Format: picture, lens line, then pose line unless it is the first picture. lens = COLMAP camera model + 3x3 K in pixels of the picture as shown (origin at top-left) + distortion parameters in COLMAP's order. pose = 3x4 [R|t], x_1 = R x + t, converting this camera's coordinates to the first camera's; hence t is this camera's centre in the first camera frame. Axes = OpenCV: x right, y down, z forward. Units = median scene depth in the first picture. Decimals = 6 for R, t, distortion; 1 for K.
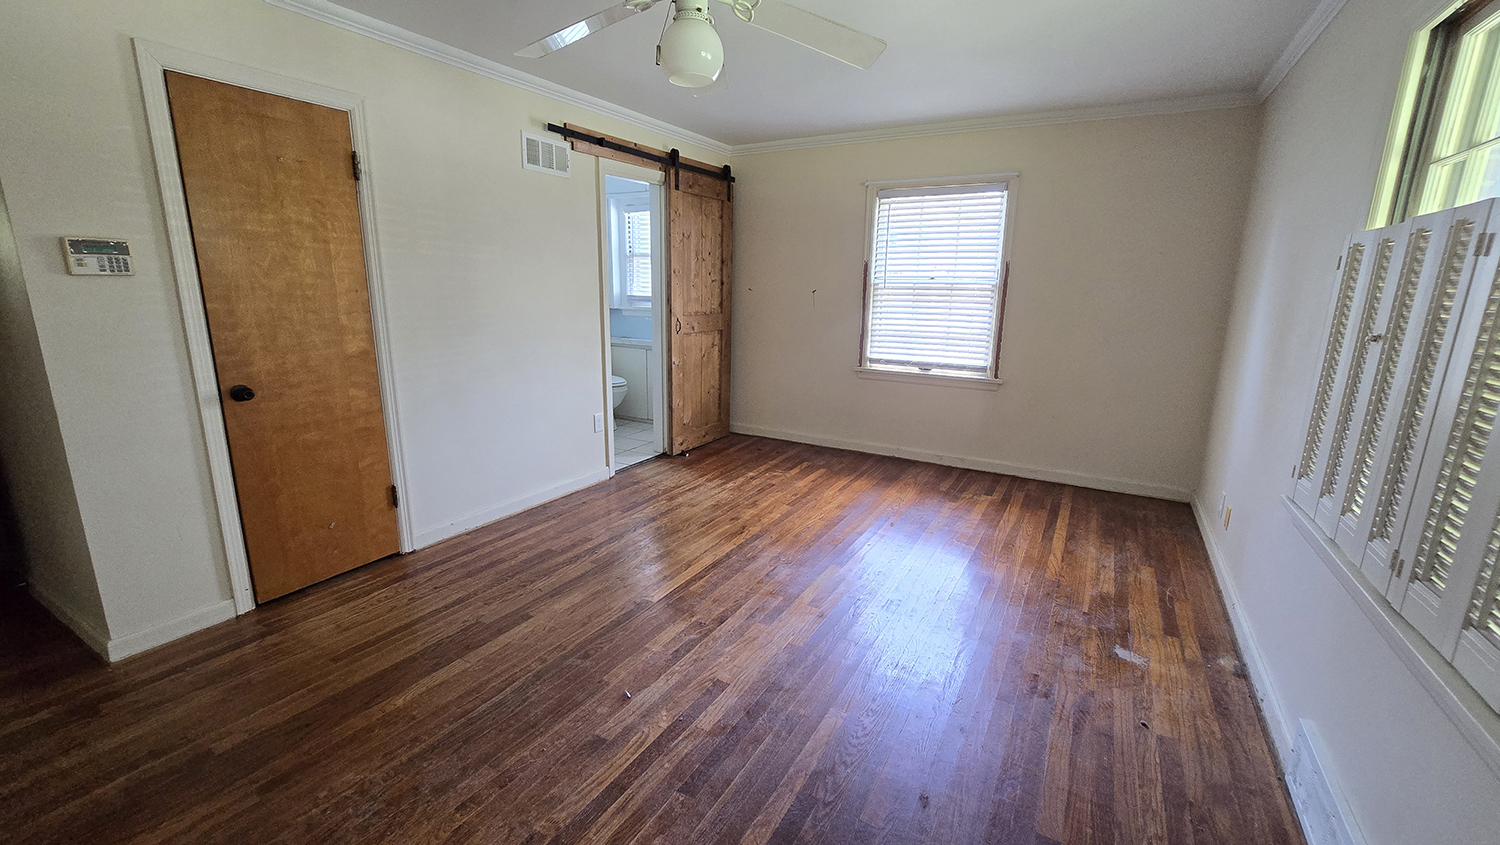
lens RADIAL K [[612.5, 0, 747.7], [0, 612.5, 419.7], [0, 0, 1]] dist [-0.008497, 0.000980]
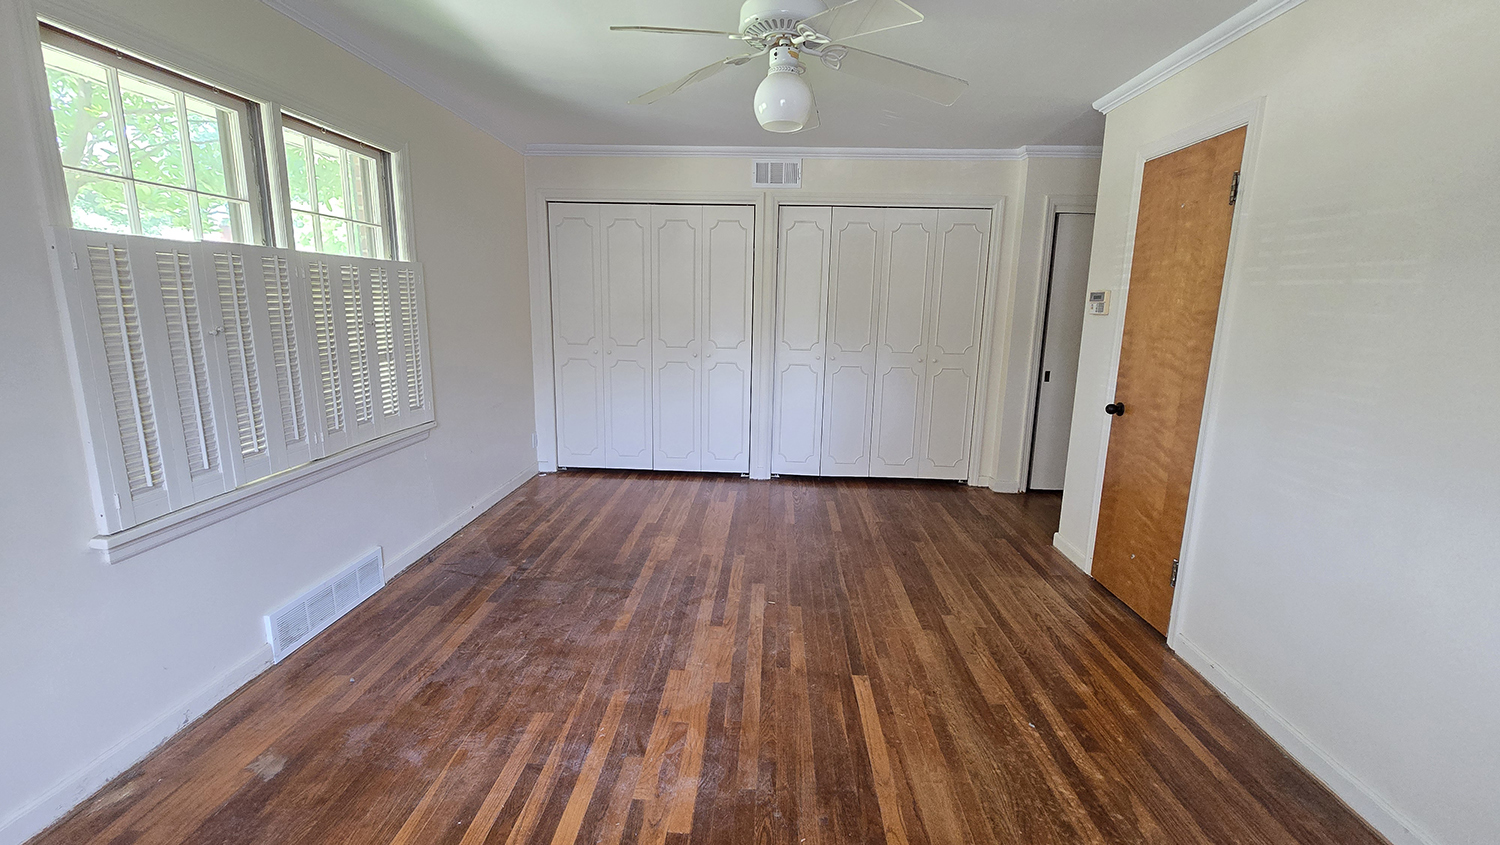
lens RADIAL K [[612.5, 0, 747.2], [0, 612.5, 423.4], [0, 0, 1]] dist [-0.008497, 0.000980]
pose [[-0.885472, 0.055972, -0.461310, 0.400355], [-0.135997, 0.918042, 0.372429, -0.369387], [0.444347, 0.392512, -0.805288, 1.648075]]
